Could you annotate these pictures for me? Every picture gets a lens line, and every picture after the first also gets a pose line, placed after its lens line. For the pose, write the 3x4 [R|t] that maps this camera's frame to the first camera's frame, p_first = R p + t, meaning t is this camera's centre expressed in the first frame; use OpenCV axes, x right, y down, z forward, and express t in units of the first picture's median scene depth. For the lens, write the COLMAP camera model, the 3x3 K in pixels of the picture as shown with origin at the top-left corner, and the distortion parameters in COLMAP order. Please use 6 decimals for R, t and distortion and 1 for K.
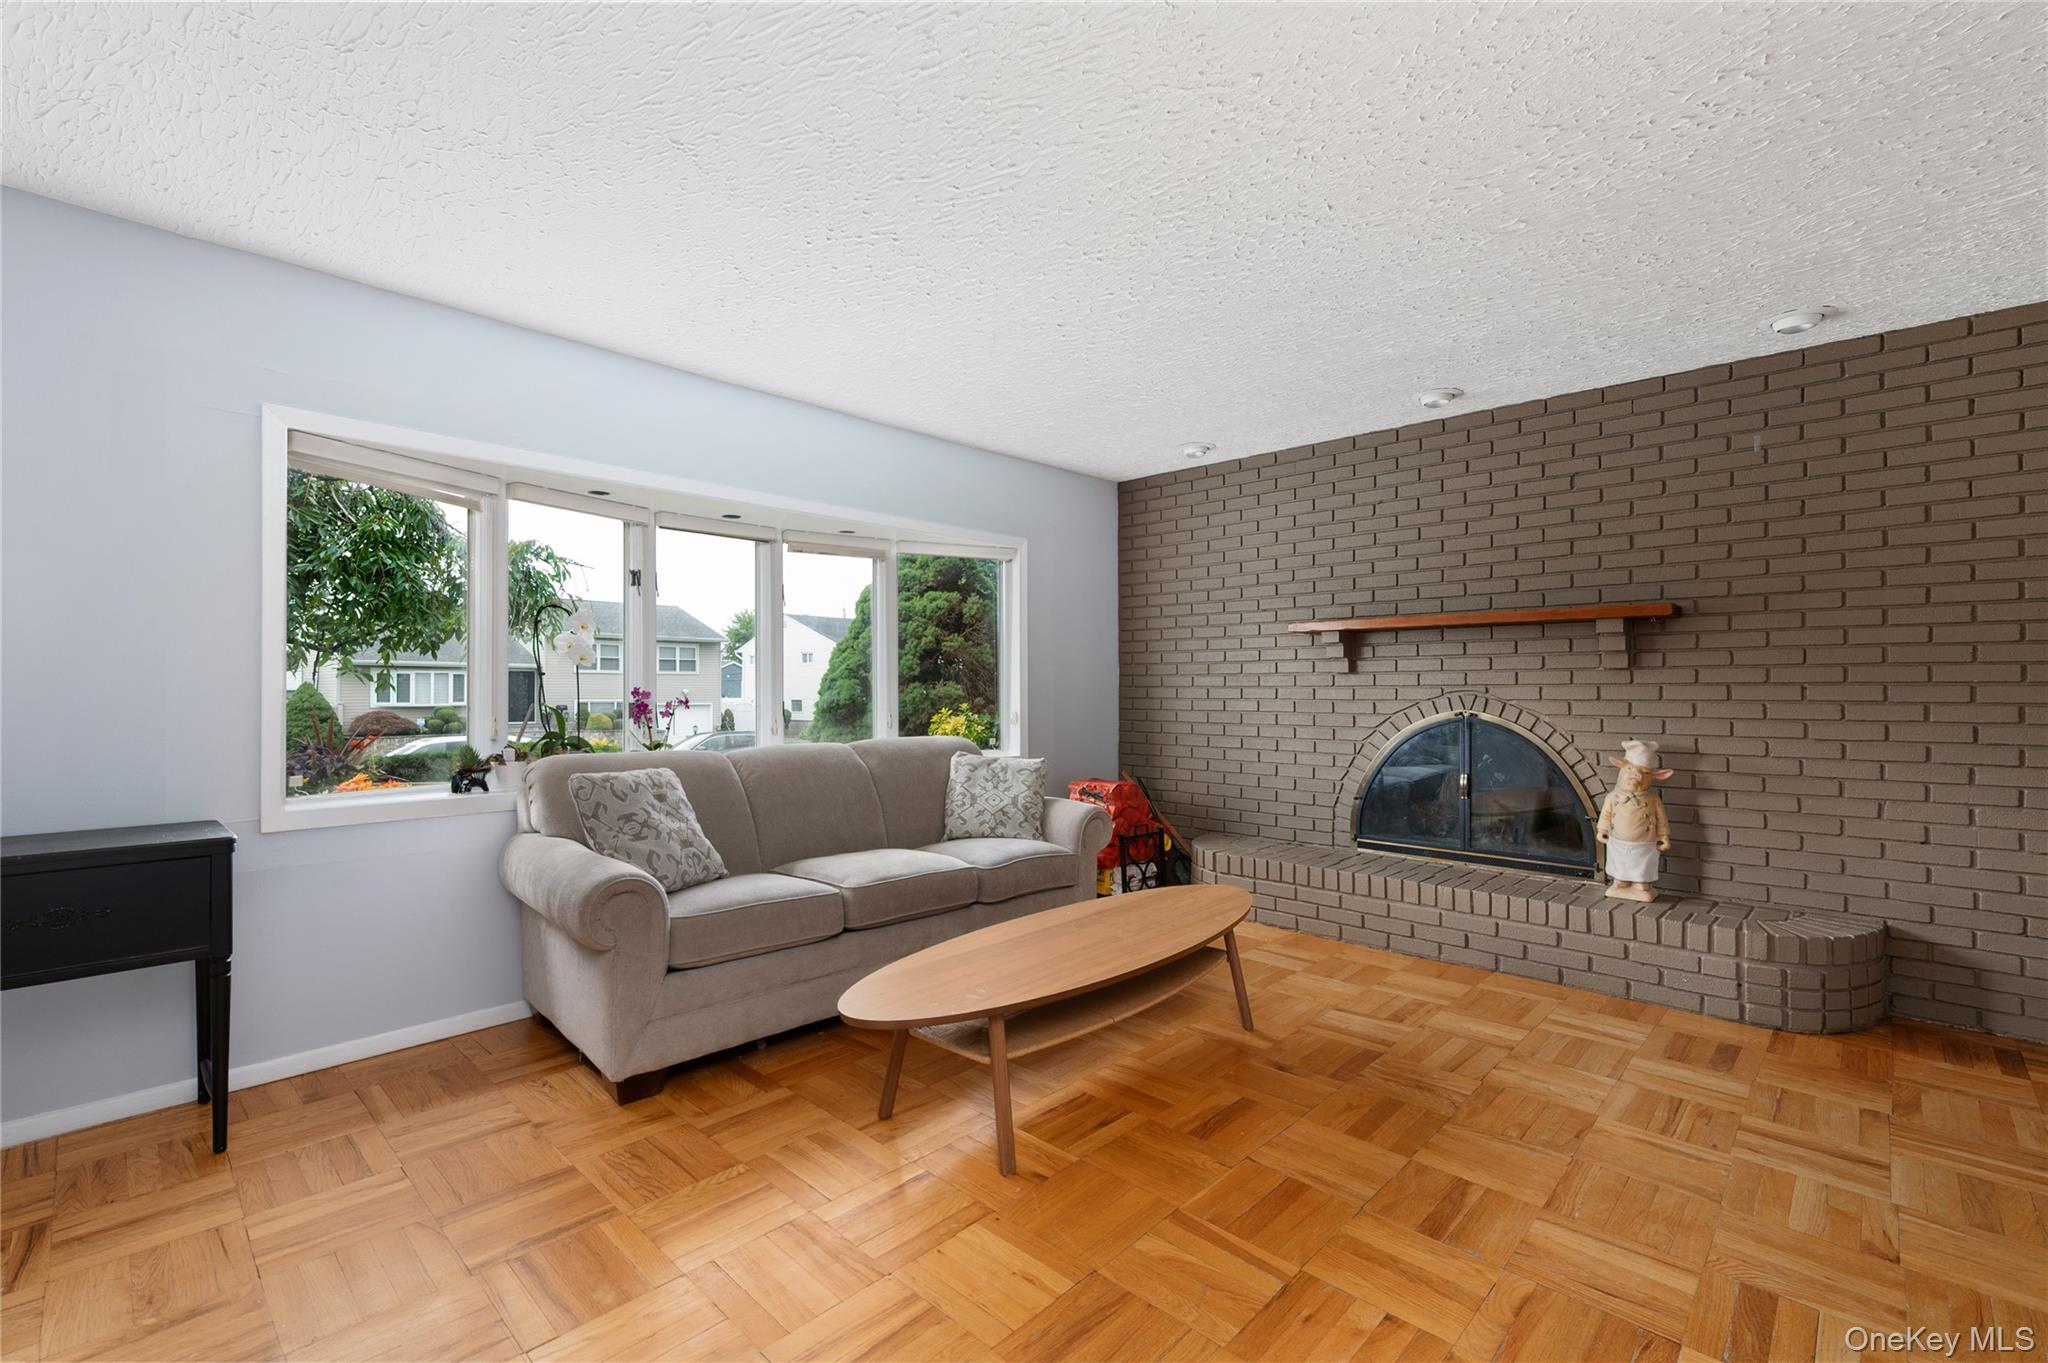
lens RADIAL K [[891.5, 0, 1024.0], [0, 891.5, 681.5], [0, 0, 1]] dist [-0.001520, -0.000250]
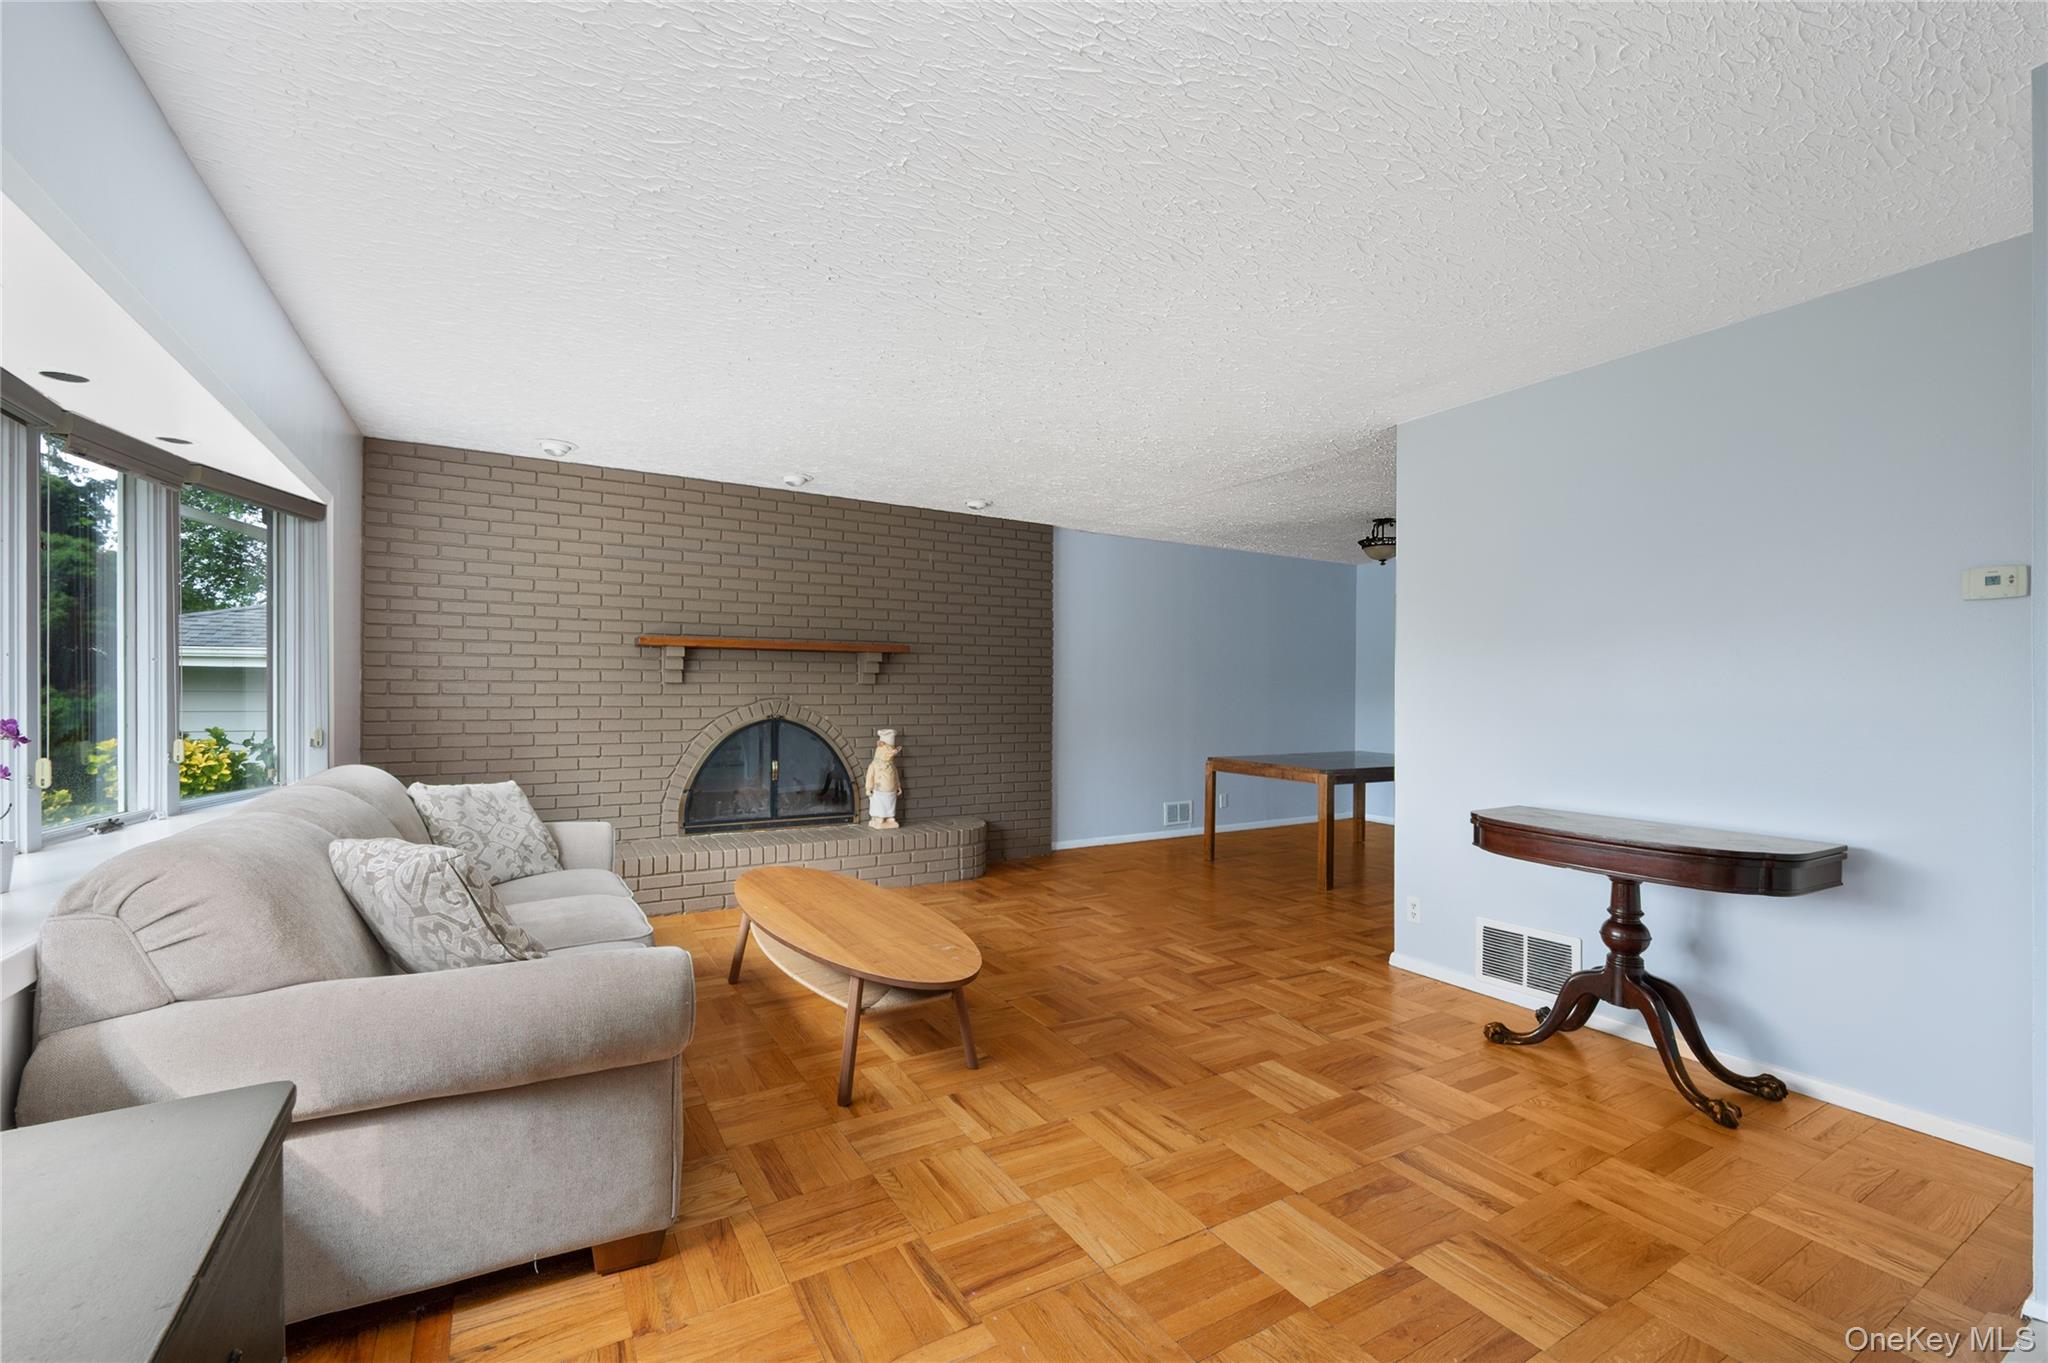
lens RADIAL K [[867.5, 0, 1019.6], [0, 867.5, 696.3], [0, 0, 1]] dist [0.001065, 0.000096]
pose [[0.265022, -0.005302, 0.964228, -0.731596], [-0.010455, 0.999910, 0.008372, -0.007862], [-0.964186, -0.012300, 0.264943, 0.350015]]
